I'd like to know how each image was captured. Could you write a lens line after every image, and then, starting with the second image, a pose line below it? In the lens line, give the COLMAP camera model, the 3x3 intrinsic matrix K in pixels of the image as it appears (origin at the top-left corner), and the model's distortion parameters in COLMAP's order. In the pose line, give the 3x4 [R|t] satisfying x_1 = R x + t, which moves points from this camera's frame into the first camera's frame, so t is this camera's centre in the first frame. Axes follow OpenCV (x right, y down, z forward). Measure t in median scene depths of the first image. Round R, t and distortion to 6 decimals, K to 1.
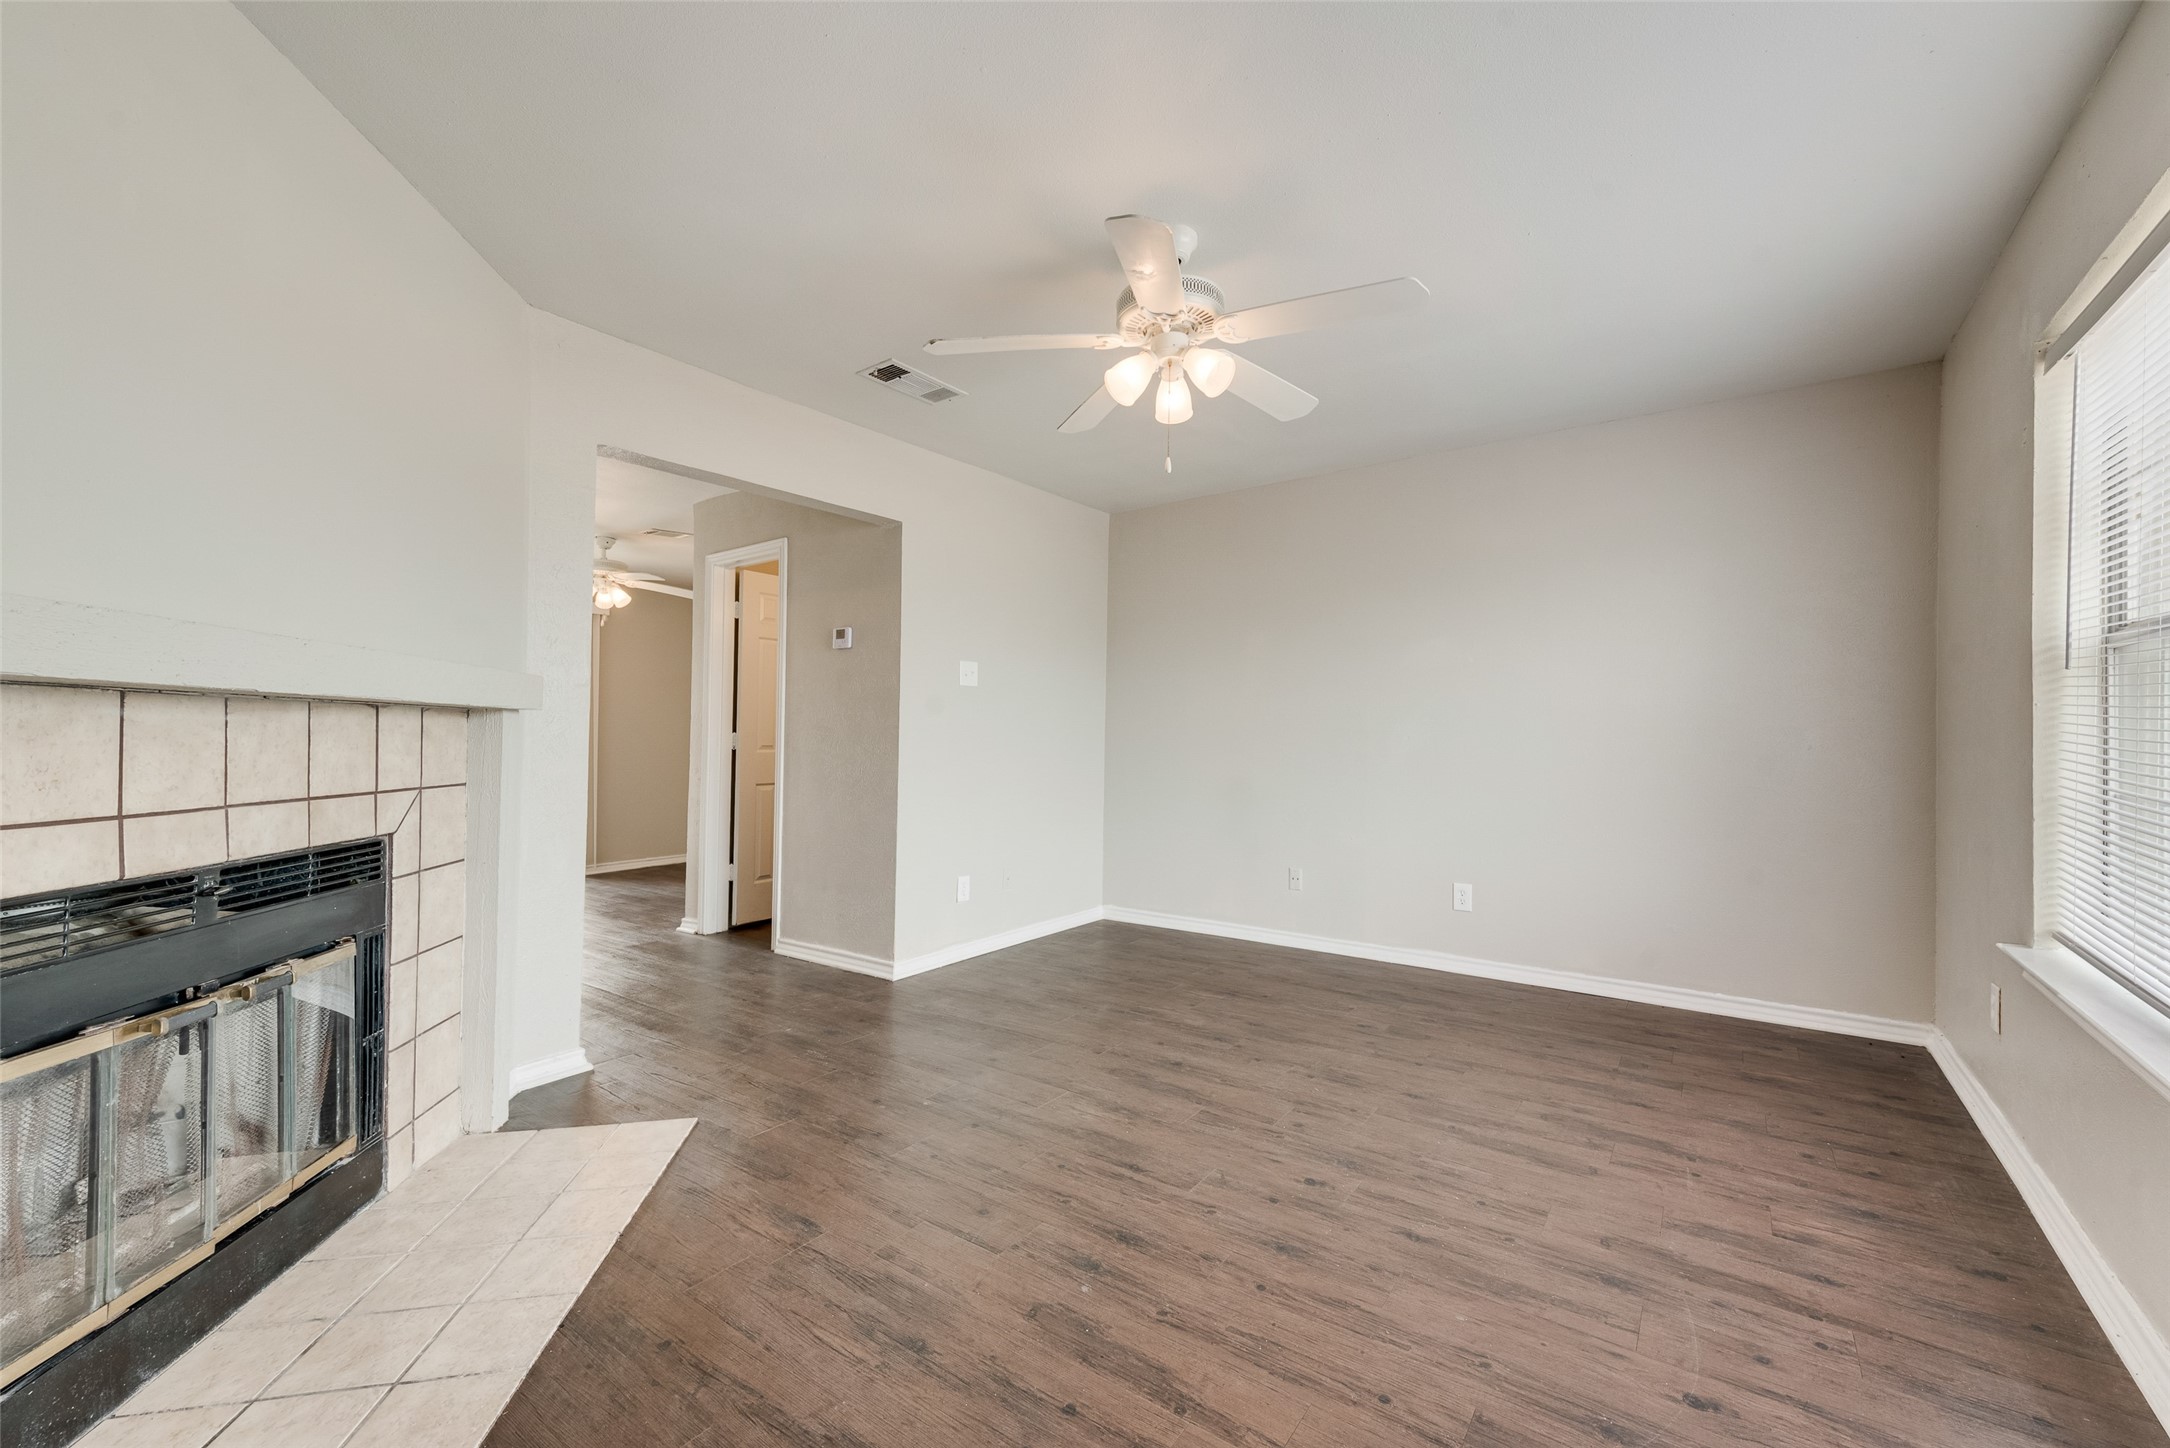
lens RADIAL K [[843.8, 0, 1115.2], [0, 843.8, 732.5], [0, 0, 1]] dist [0.003432, -0.001715]
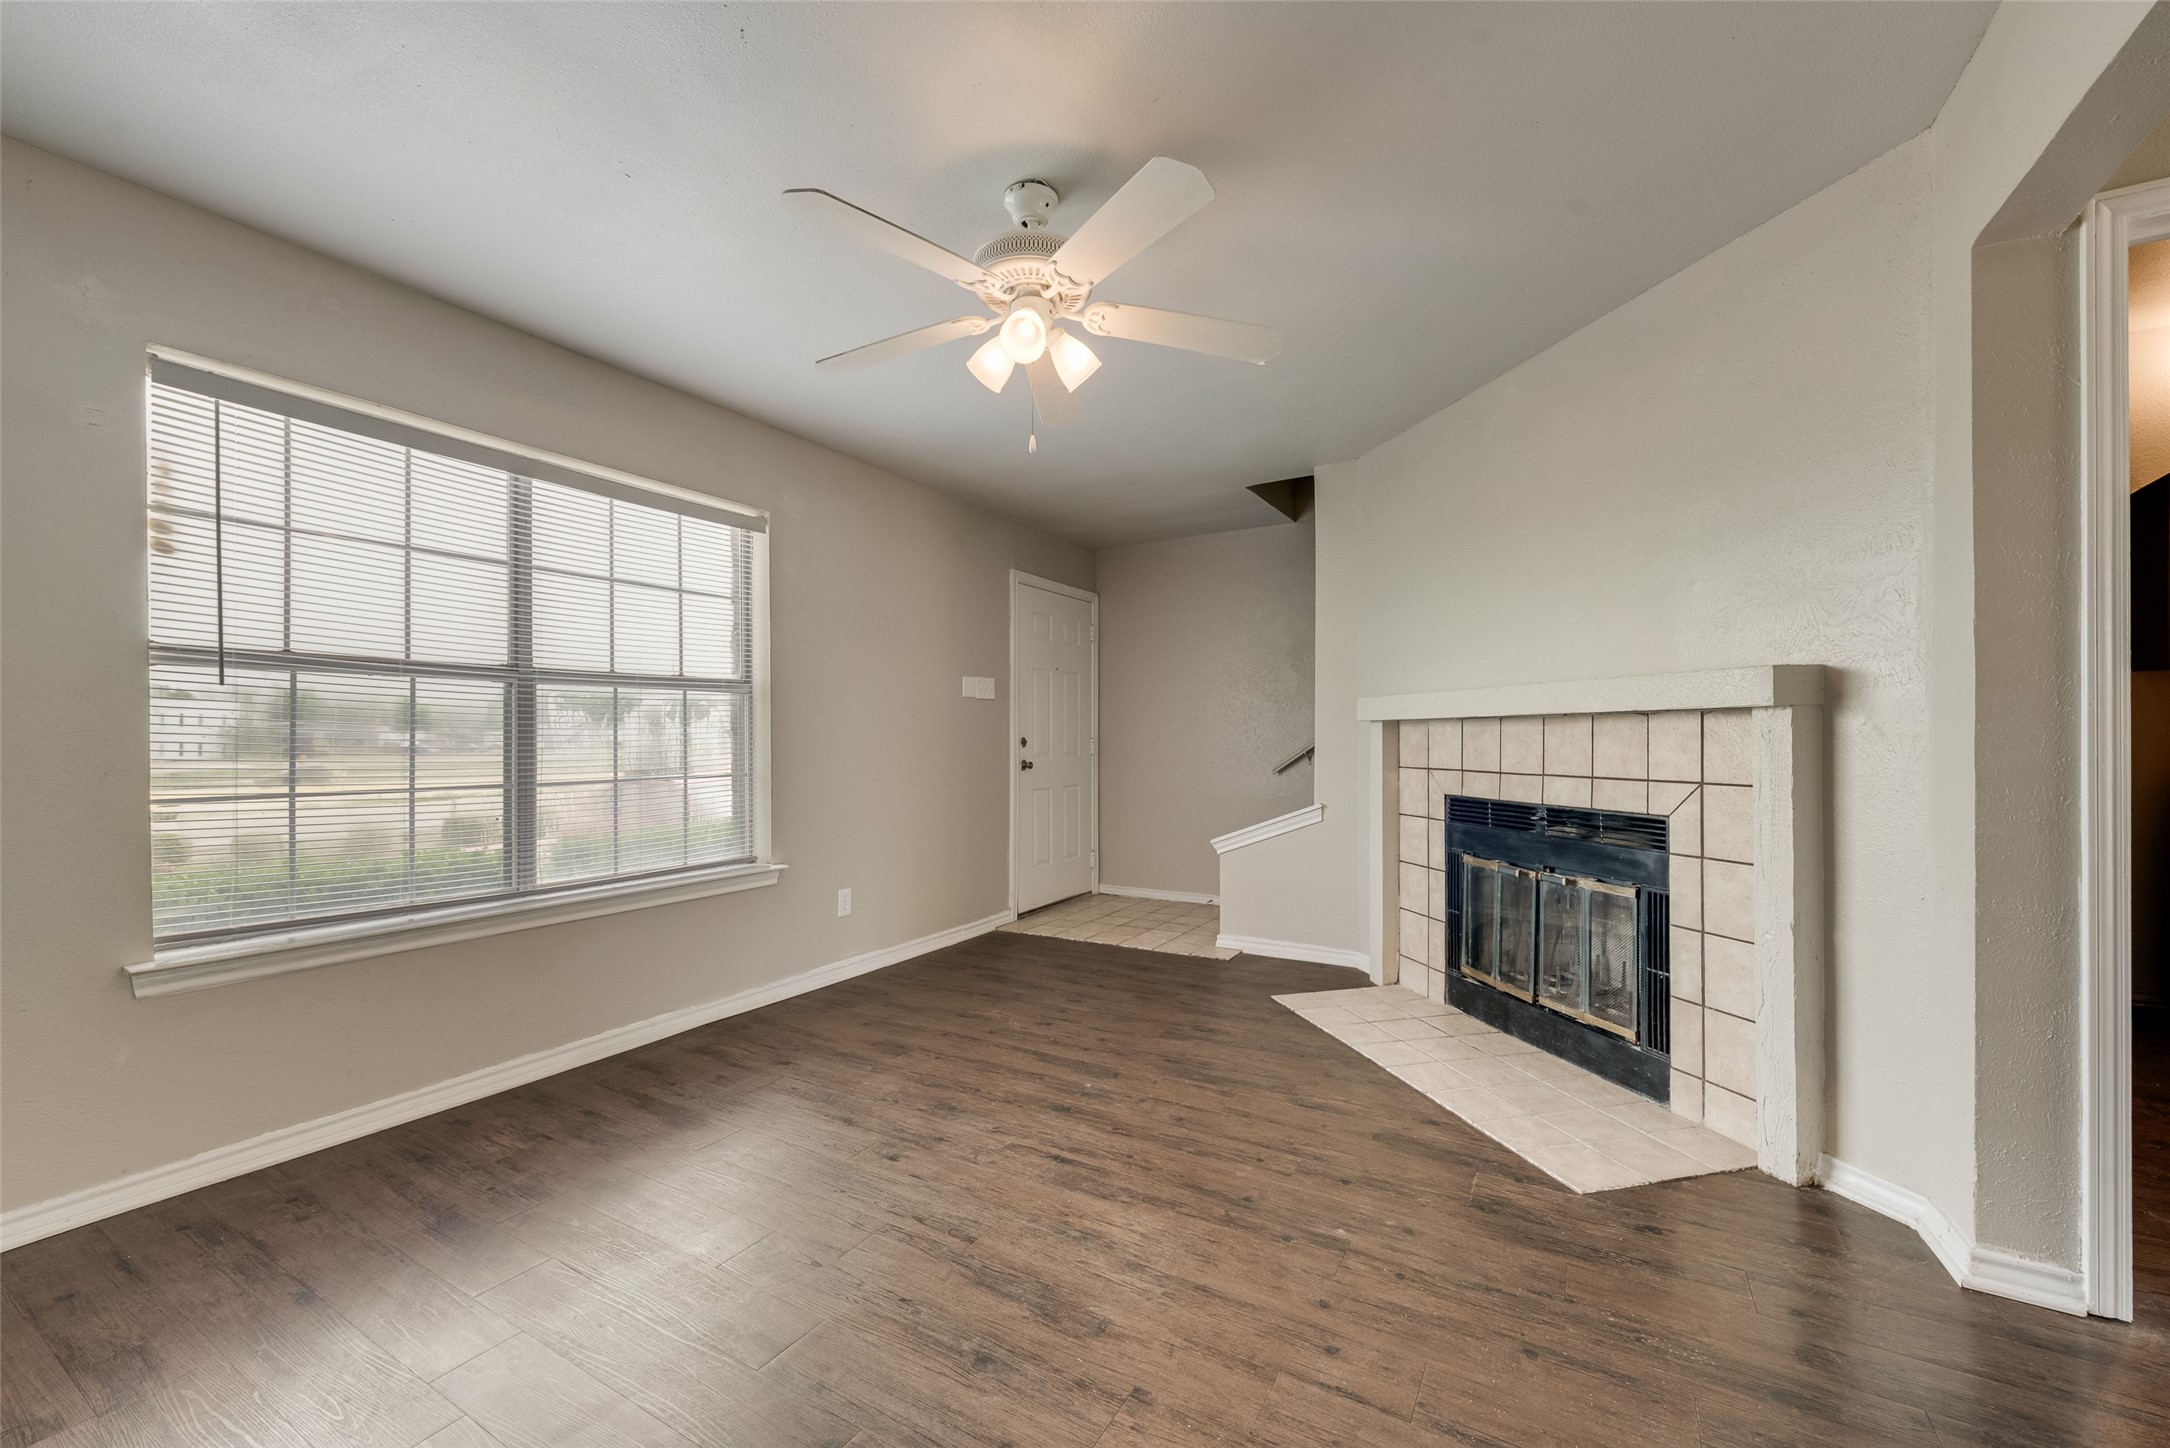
lens RADIAL K [[843.8, 0, 1101.7], [0, 843.8, 742.0], [0, 0, 1]] dist [0.003432, -0.001715]
pose [[-0.995354, 0.007258, -0.096014, 0.060572], [0.007132, 0.999973, 0.001654, 0.003509], [0.096023, 0.000962, -0.995379, 1.828027]]
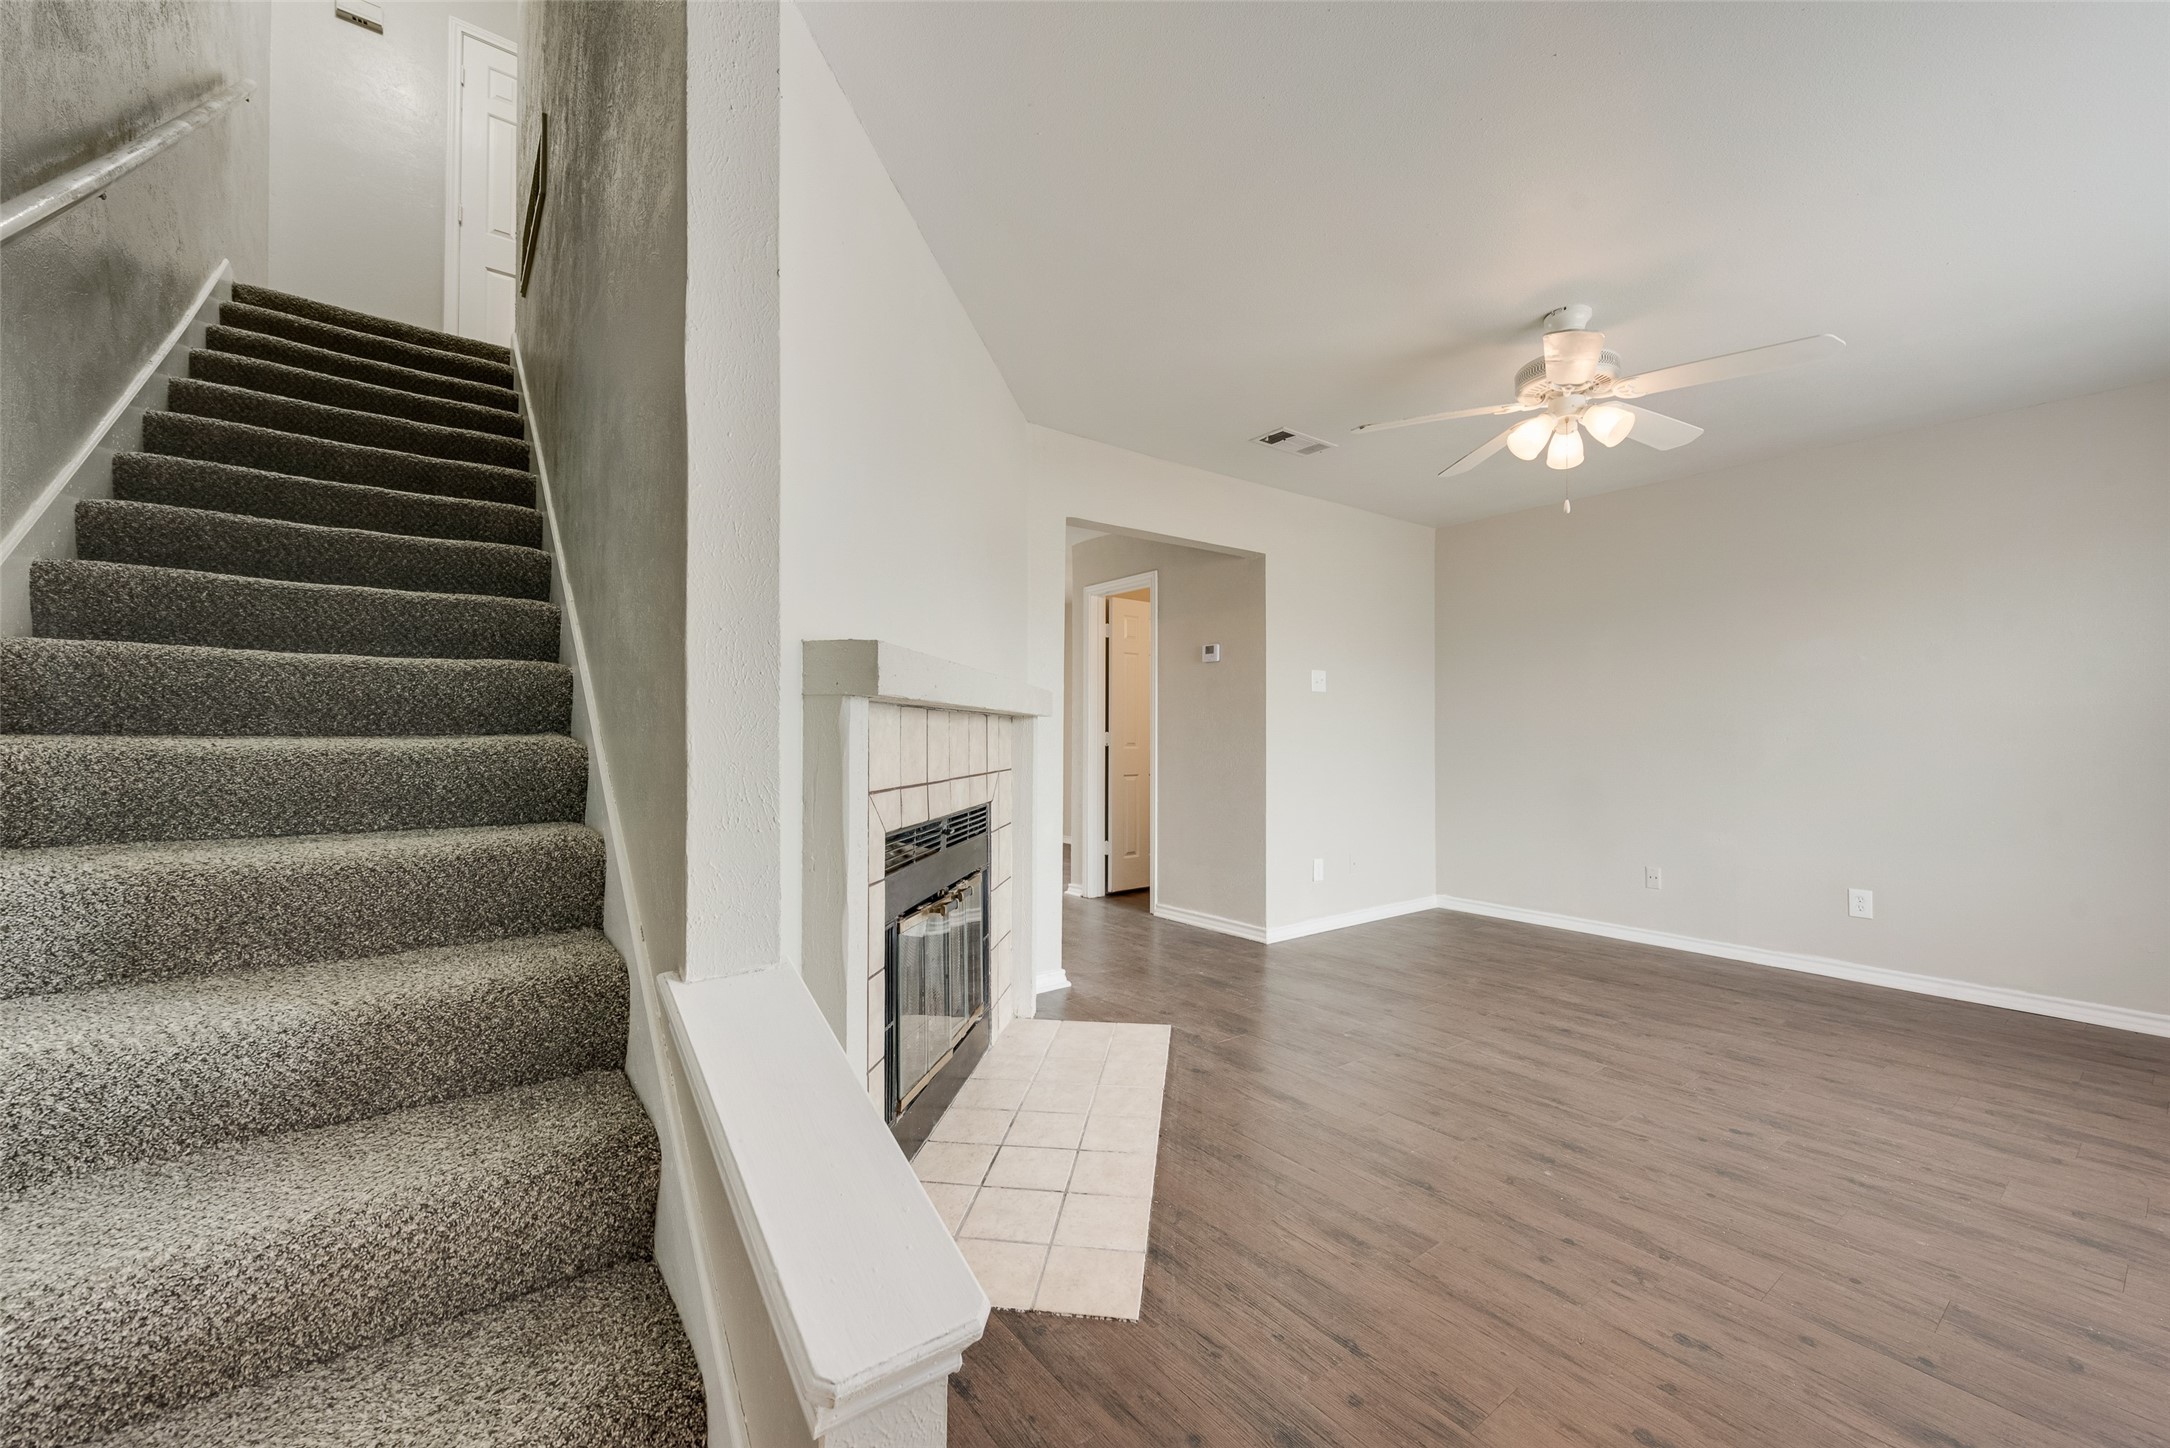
lens RADIAL K [[843.8, 0, 1091.2], [0, 843.8, 707.1], [0, 0, 1]] dist [0.003432, -0.001715]
pose [[0.953824, -0.005963, -0.300306, -0.217475], [-0.002497, 0.999611, -0.027780, -0.003775], [0.300355, 0.027247, 0.953438, -0.311853]]
